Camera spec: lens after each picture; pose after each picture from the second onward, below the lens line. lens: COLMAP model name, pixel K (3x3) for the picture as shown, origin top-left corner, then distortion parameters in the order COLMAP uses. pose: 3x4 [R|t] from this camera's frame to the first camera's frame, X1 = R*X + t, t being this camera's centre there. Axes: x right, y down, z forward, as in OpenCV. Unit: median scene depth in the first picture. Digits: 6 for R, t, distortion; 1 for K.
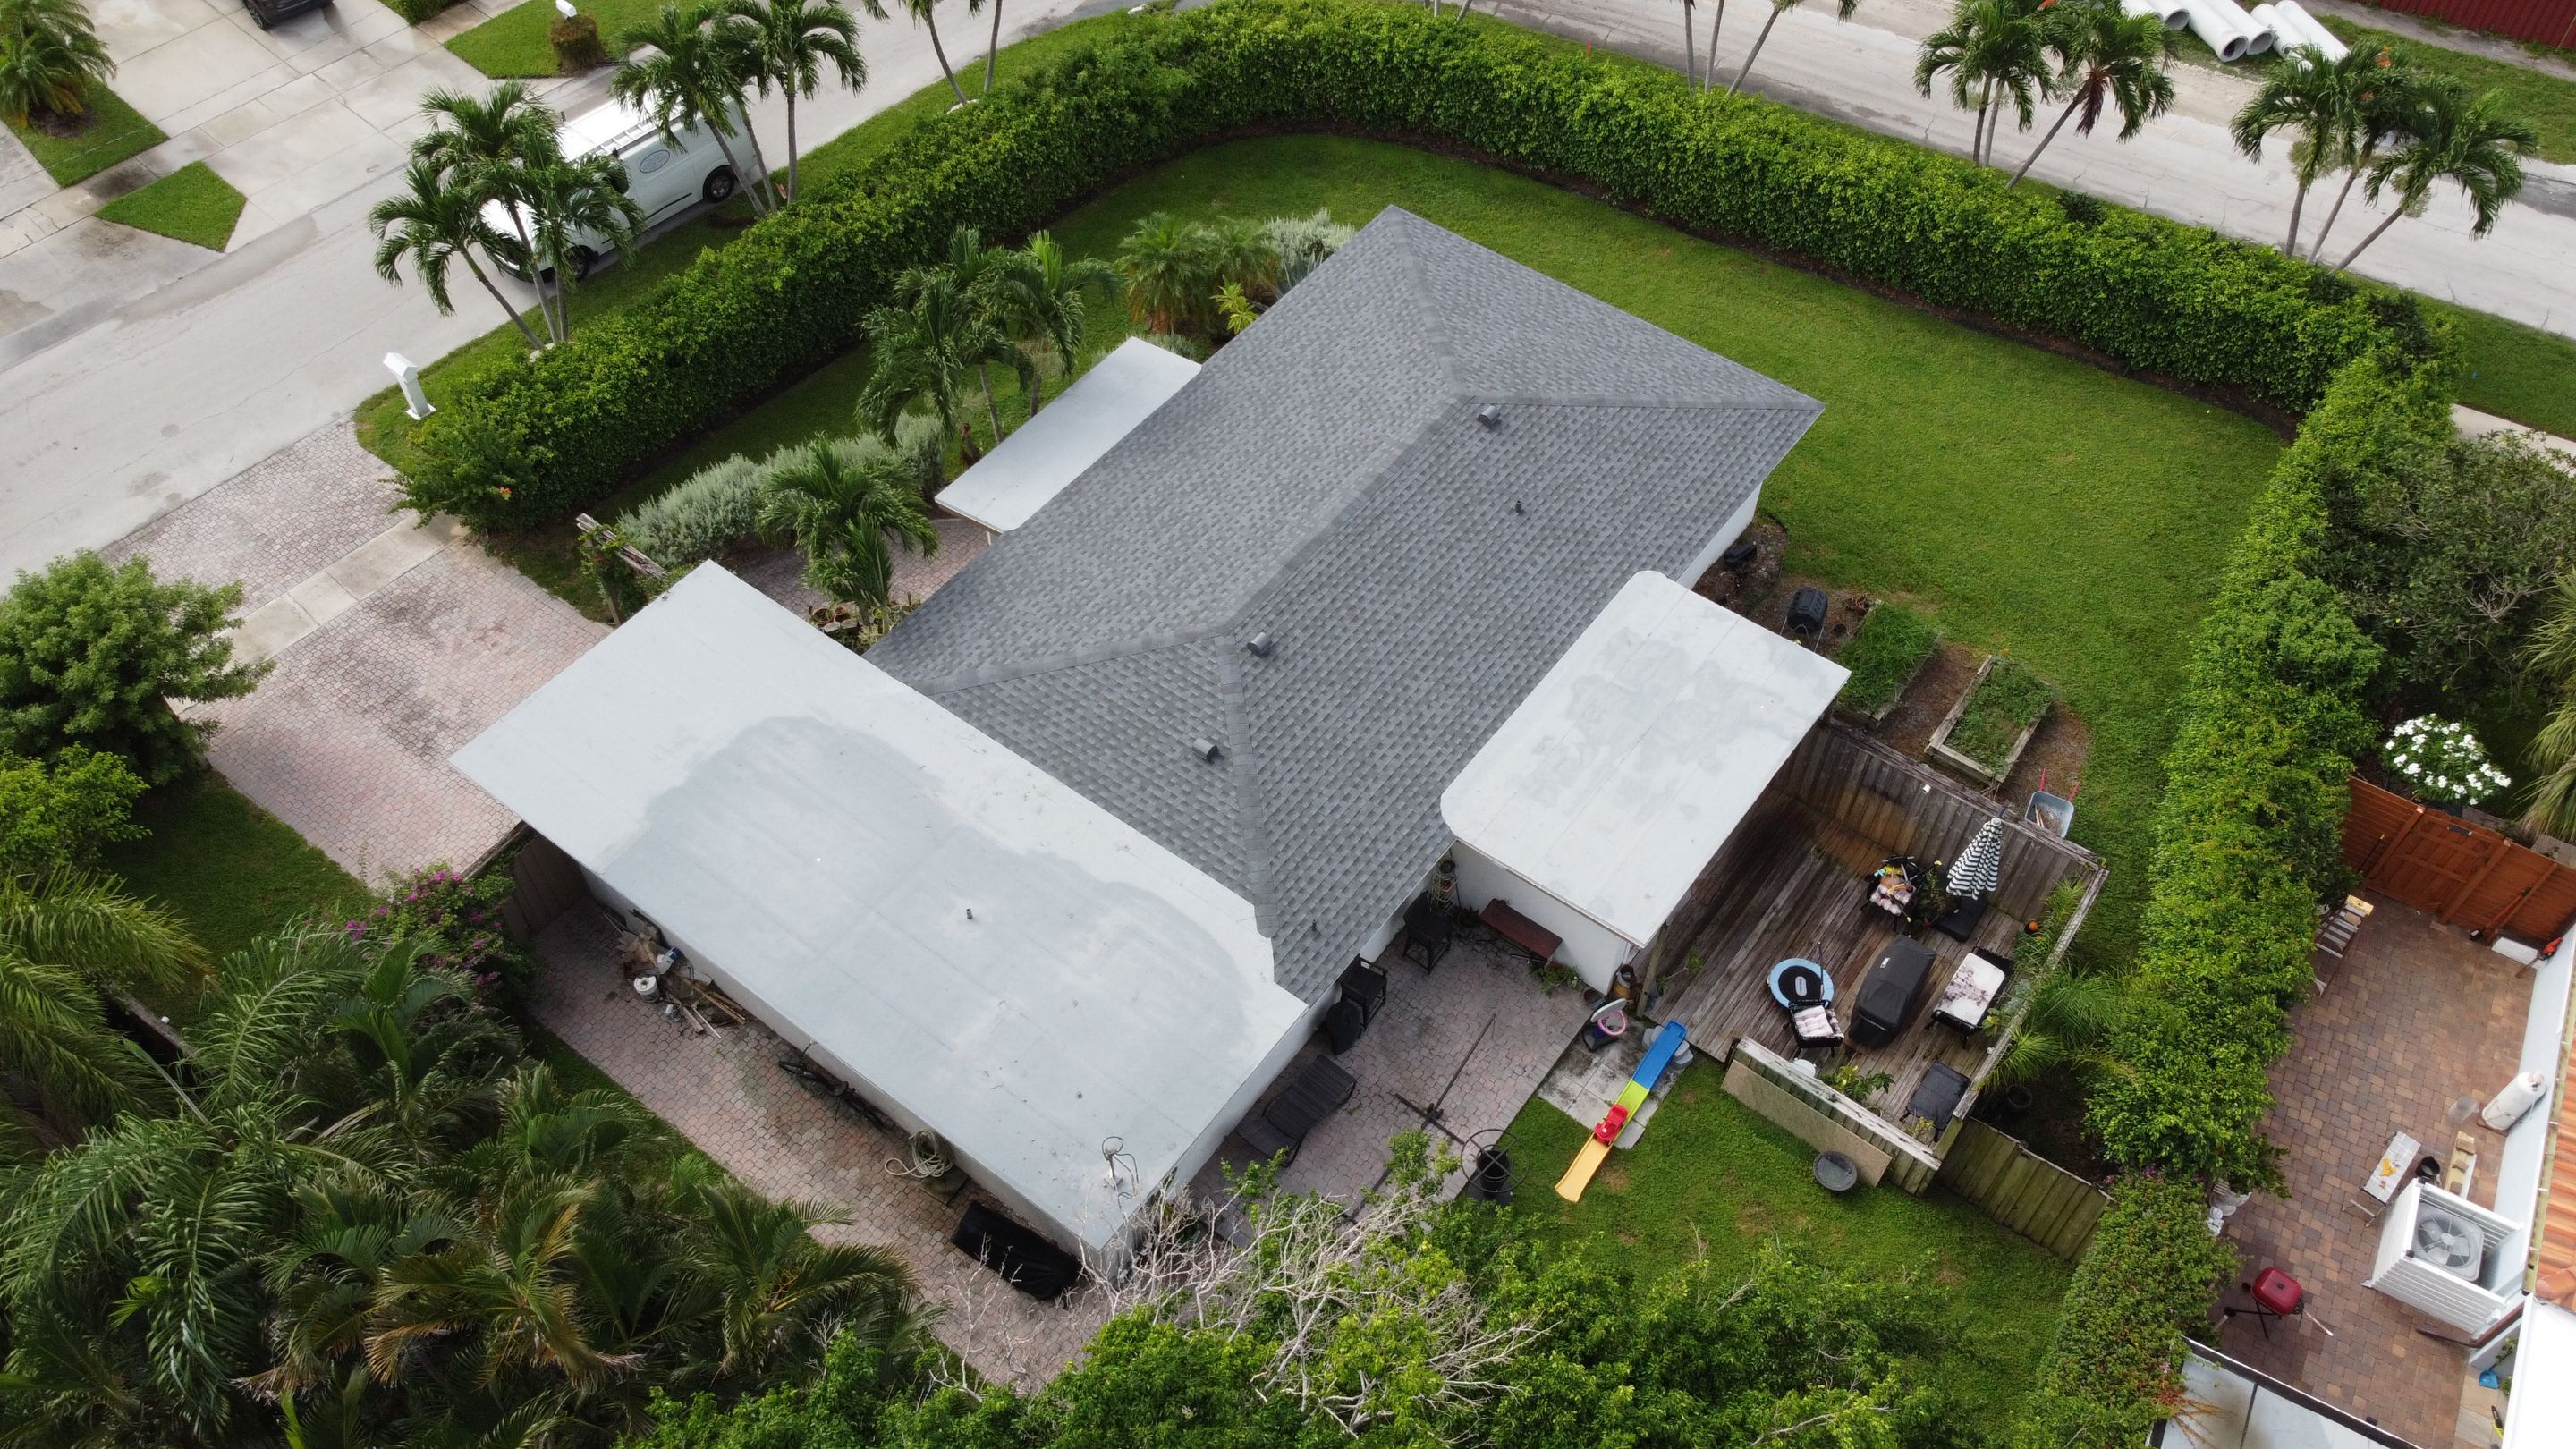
lens RADIAL K [[1956.8, 0, 1286.7], [0, 1956.8, 708.2], [0, 0, 1]] dist [-0.002152, 0.000853]
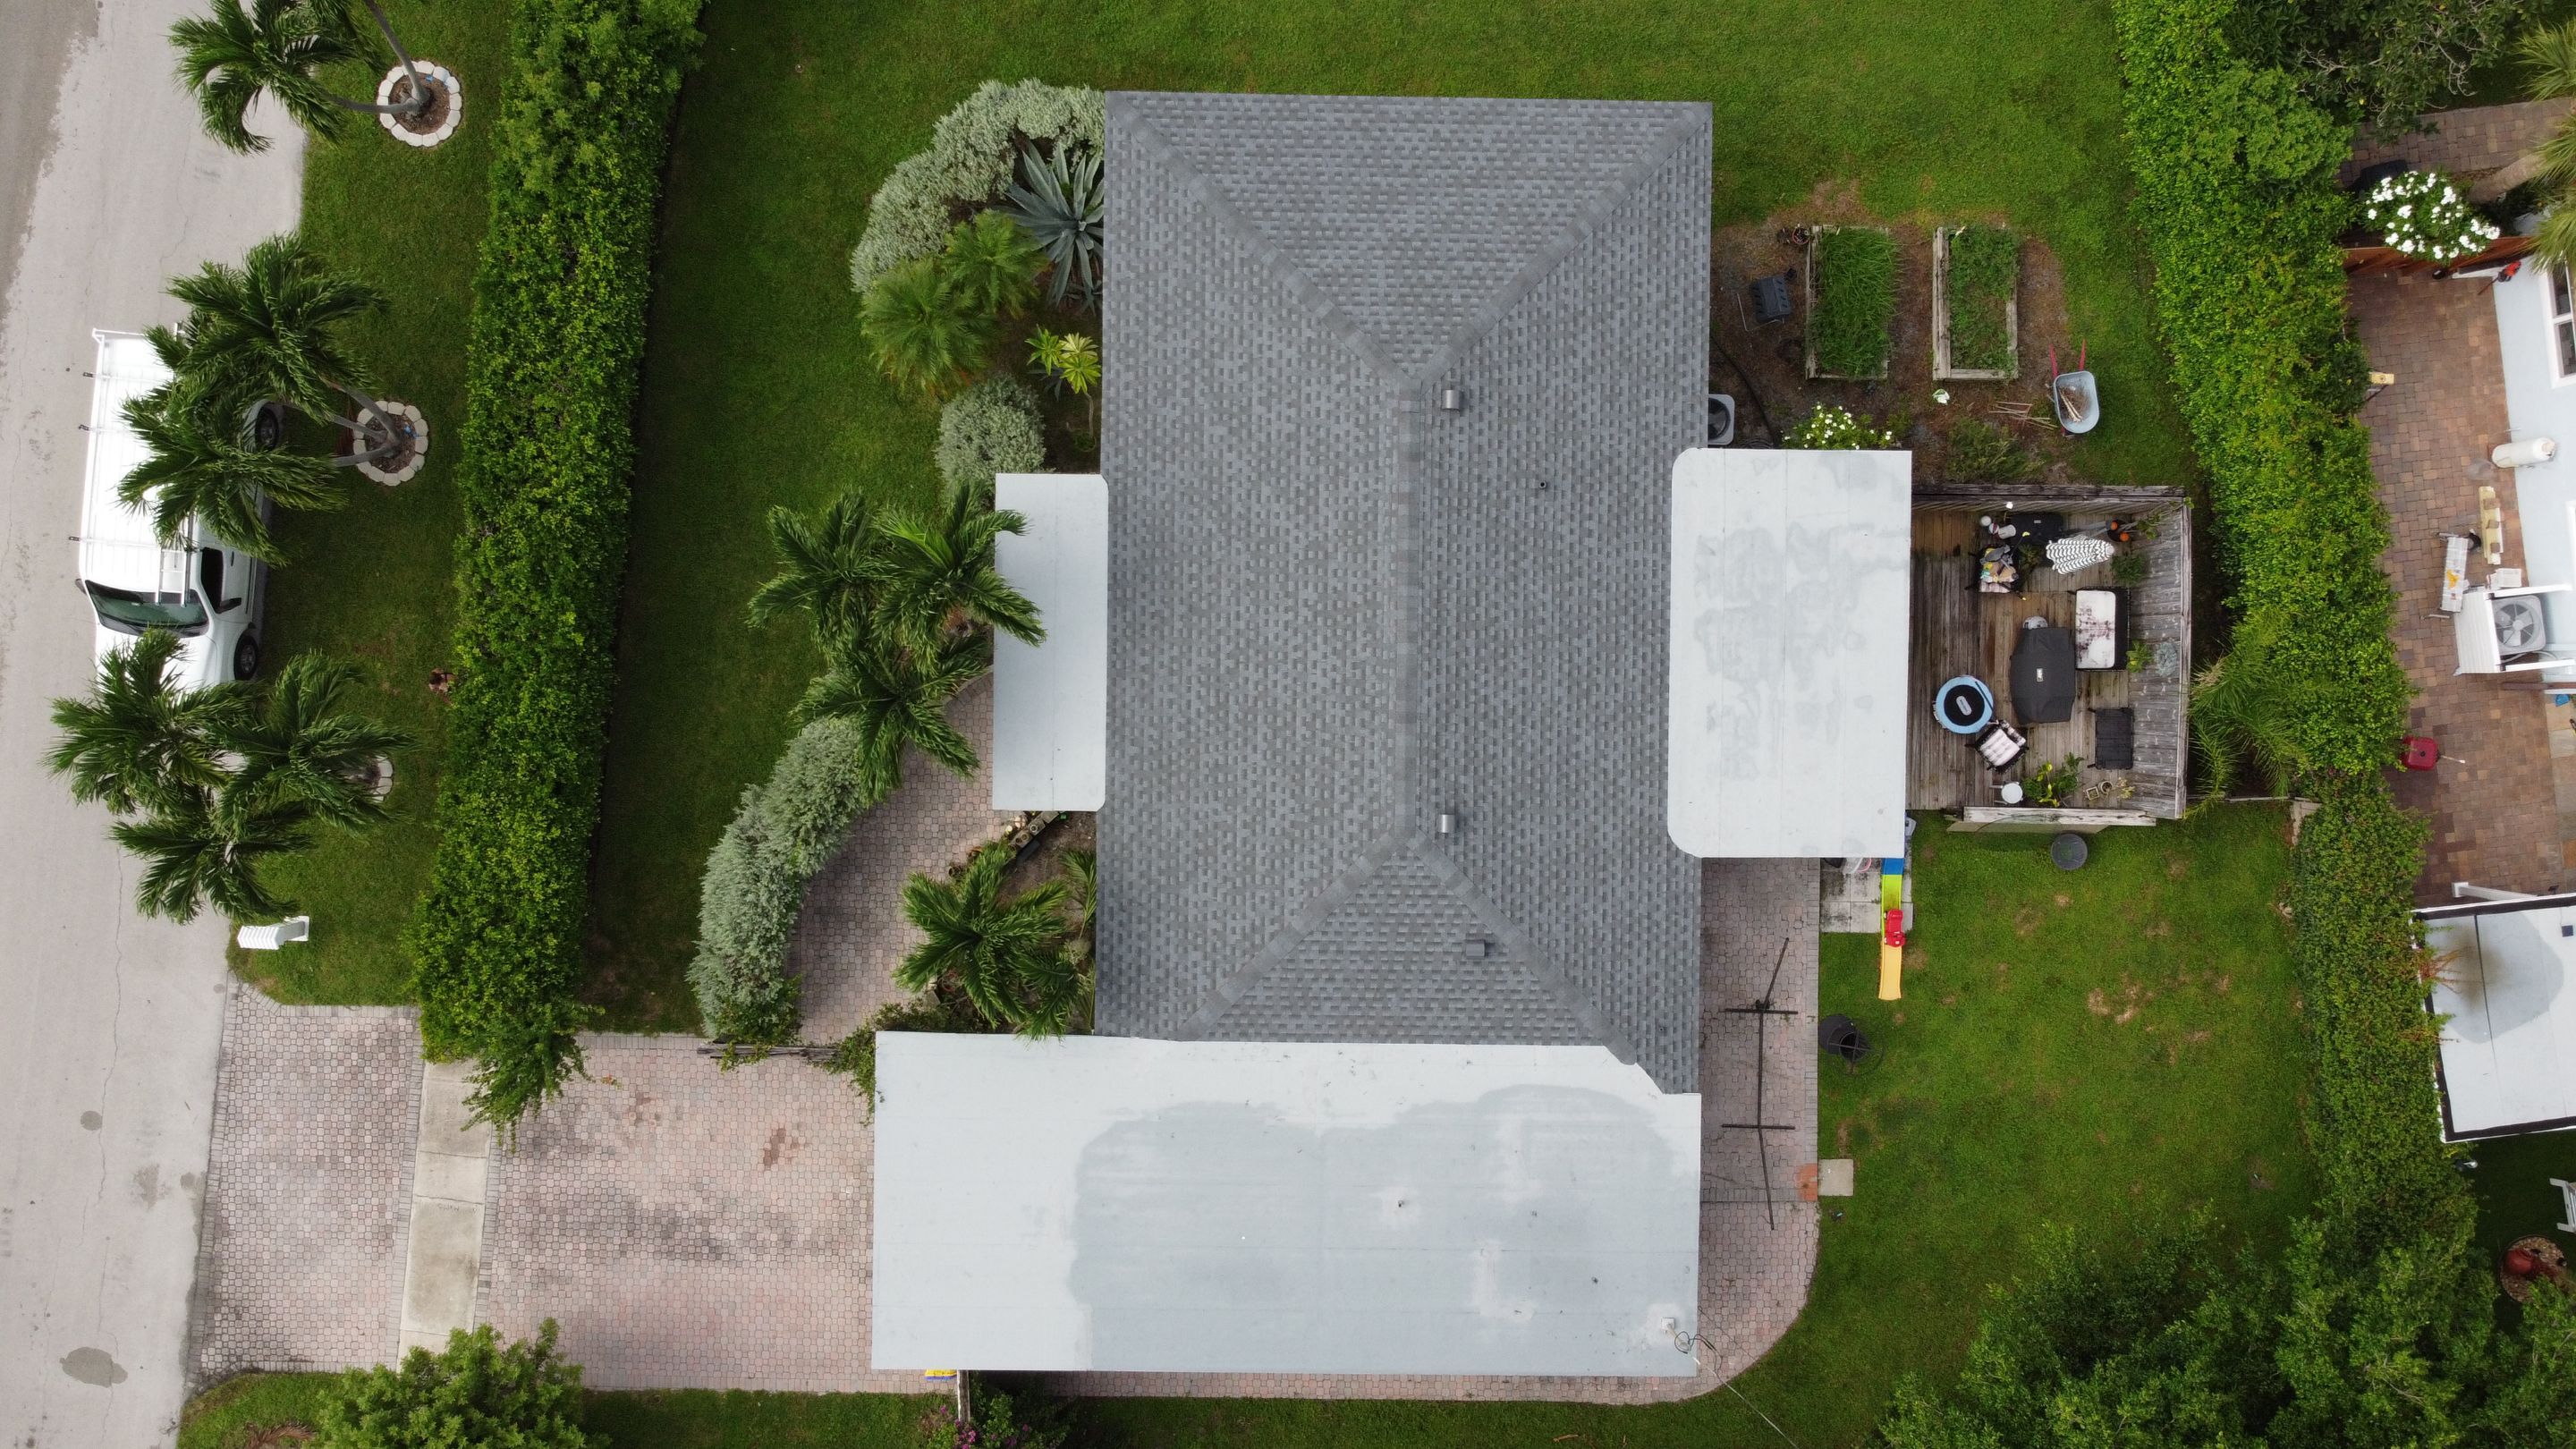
lens RADIAL K [[1956.8, 0, 1286.7], [0, 1956.8, 708.2], [0, 0, 1]] dist [-0.002152, 0.000853]
pose [[0.806556, -0.591146, -0.003611, -0.041516], [0.457716, 0.620616, 0.636657, -0.736507], [-0.374116, -0.515152, 0.771139, 0.295191]]
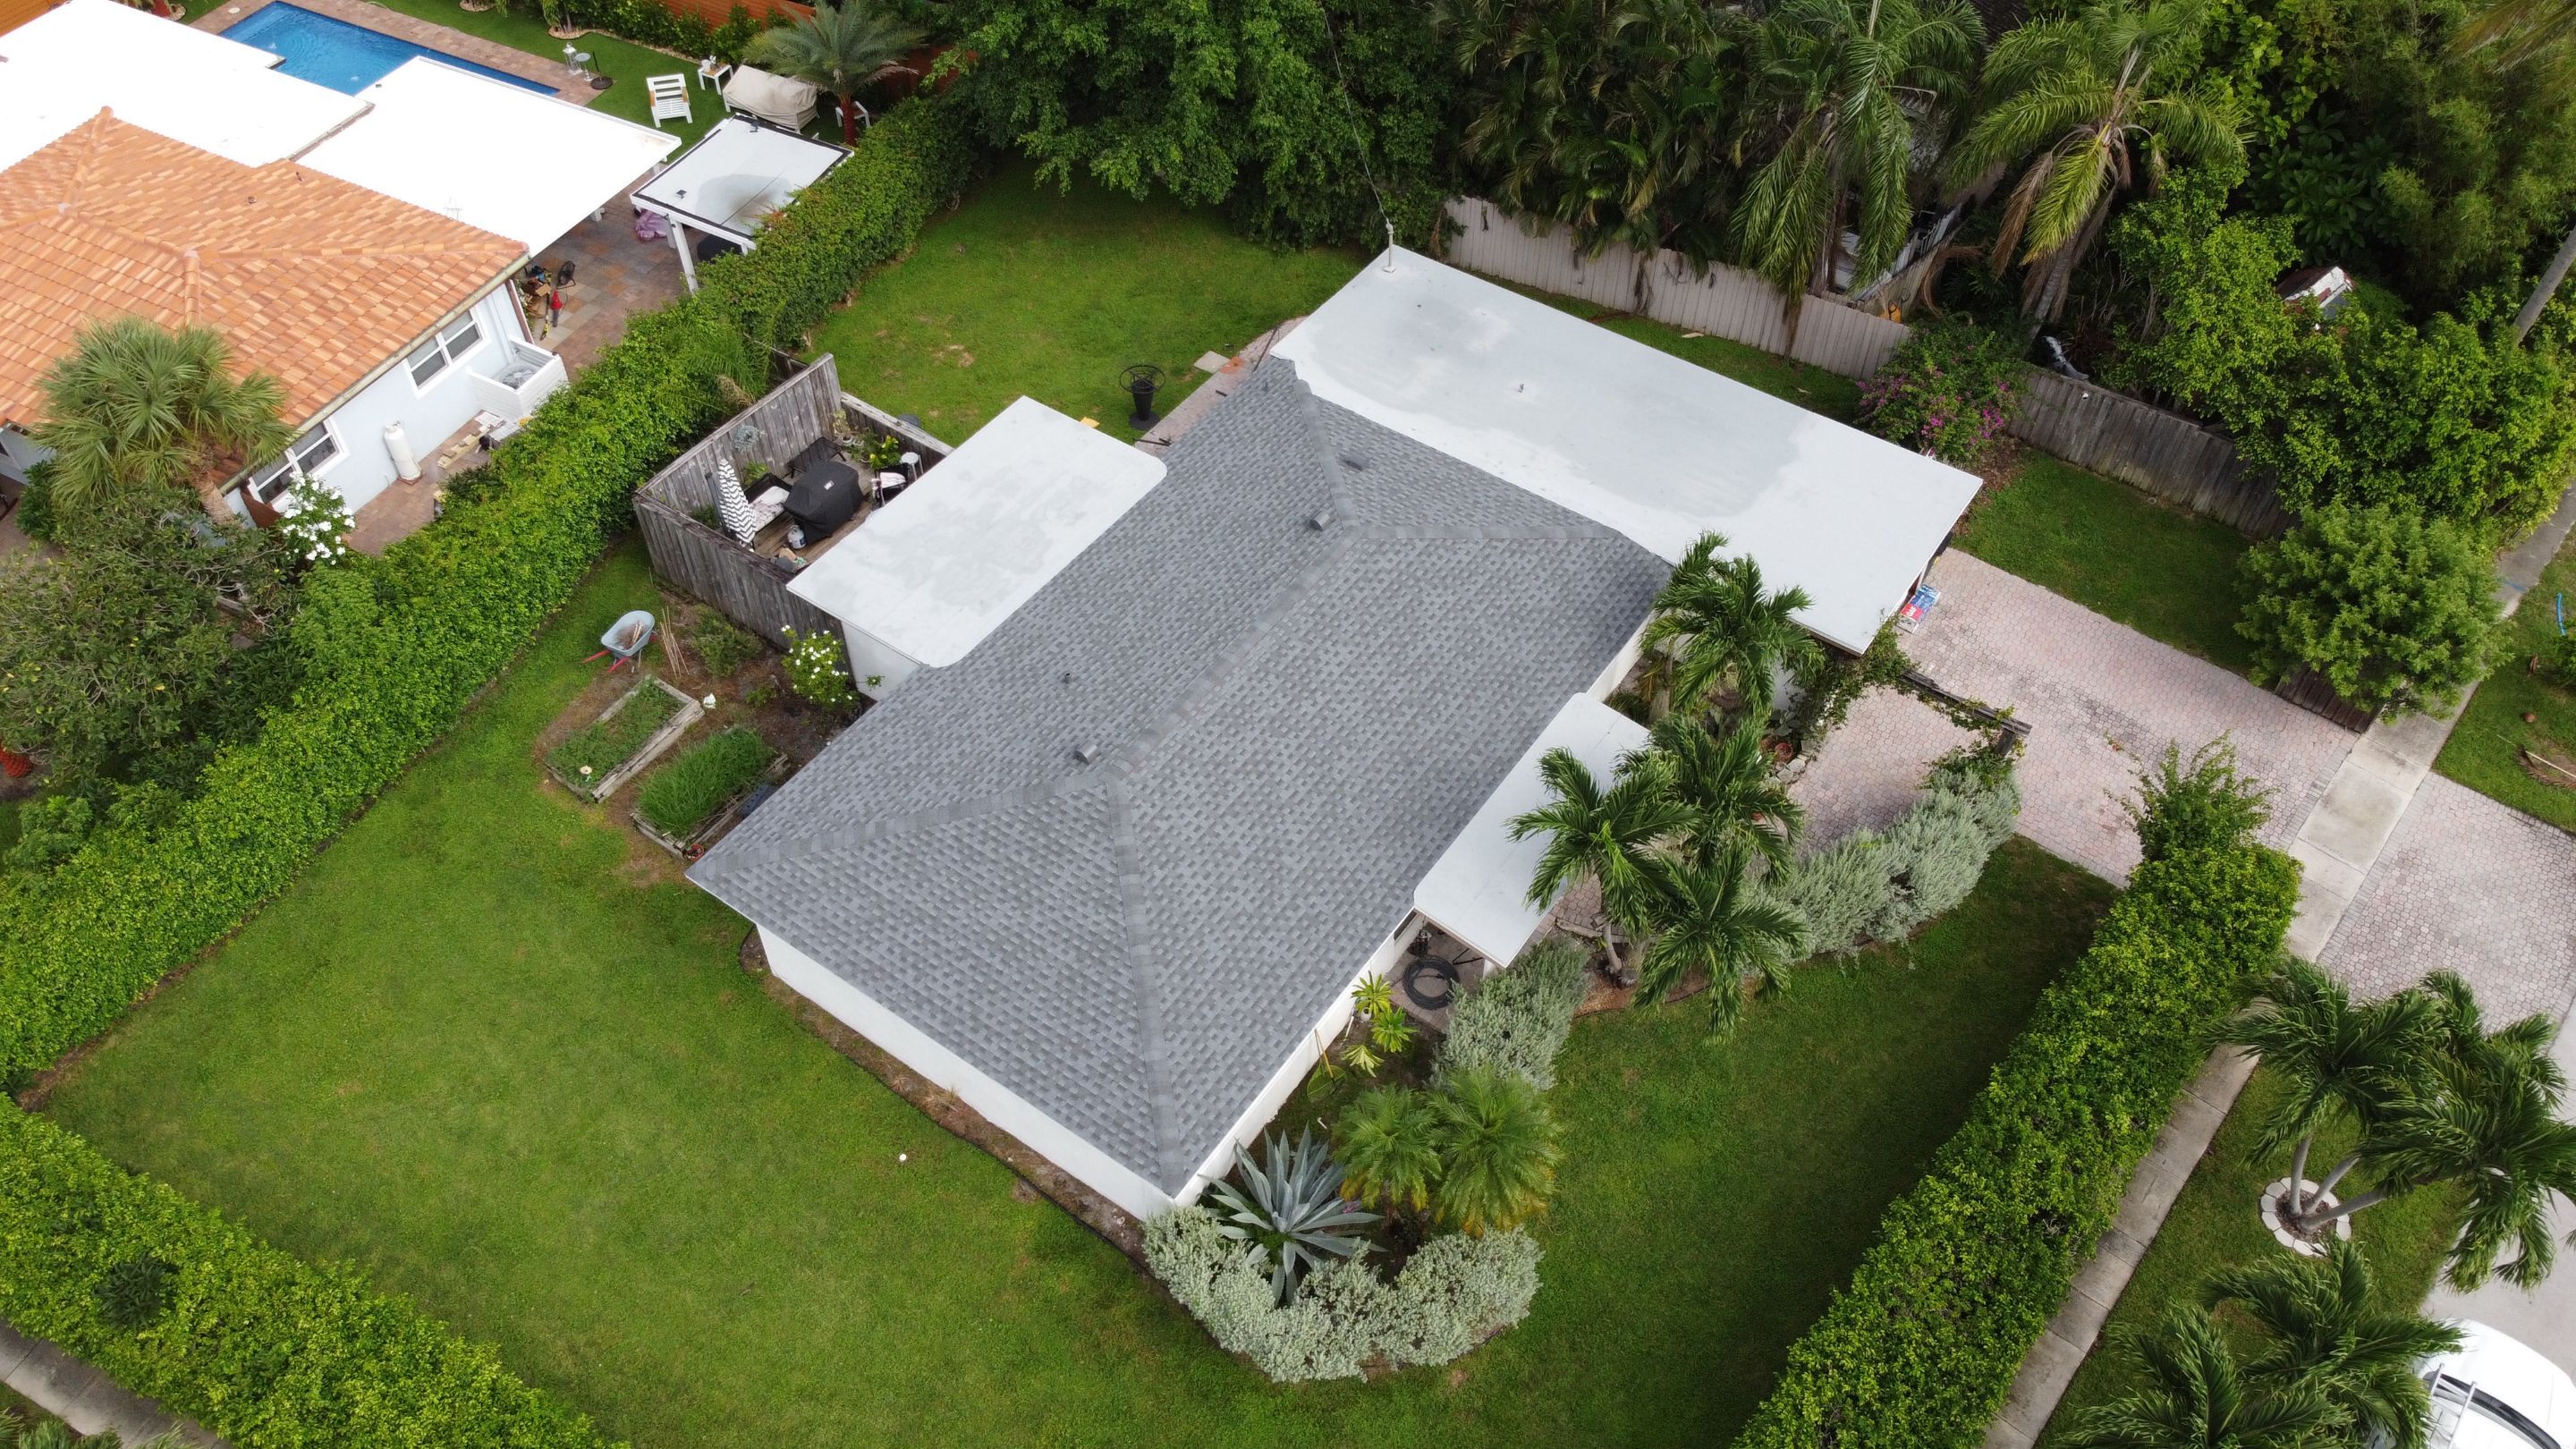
lens RADIAL K [[1956.8, 0, 1286.7], [0, 1956.8, 708.2], [0, 0, 1]] dist [-0.002152, 0.000853]
pose [[-0.999483, 0.020141, -0.025063, 0.035787], [-0.027981, -0.160833, 0.986585, -1.164936], [0.015840, 0.986776, 0.161314, 0.922452]]
